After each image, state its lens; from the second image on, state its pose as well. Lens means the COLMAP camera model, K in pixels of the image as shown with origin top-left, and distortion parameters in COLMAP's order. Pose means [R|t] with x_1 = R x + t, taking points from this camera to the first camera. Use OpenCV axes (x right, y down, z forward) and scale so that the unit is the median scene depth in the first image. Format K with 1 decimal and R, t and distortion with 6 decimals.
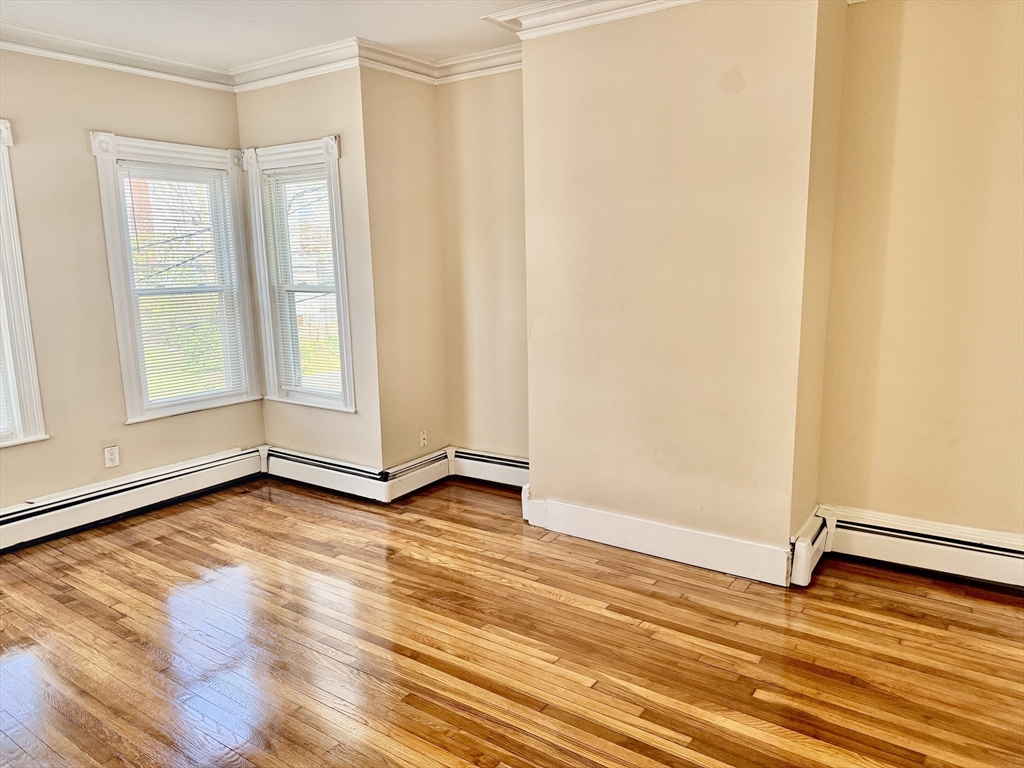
lens RADIAL K [[717.8, 0, 516.5], [0, 717.8, 386.6], [0, 0, 1]] dist [-0.004228, -0.000555]
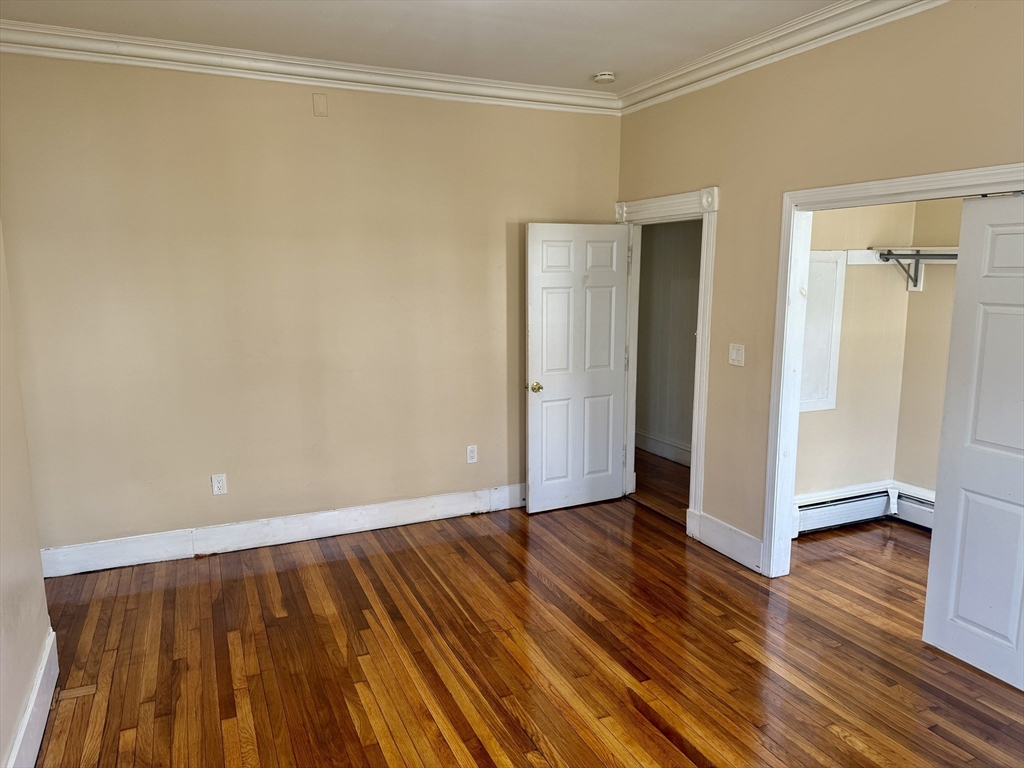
lens RADIAL K [[717.8, 0, 516.5], [0, 717.8, 386.6], [0, 0, 1]] dist [-0.004228, -0.000555]
pose [[-0.862424, -0.063029, 0.502247, -0.465229], [0.106784, 0.947234, 0.302234, -0.227089], [-0.494795, 0.314286, -0.810186, 1.178116]]
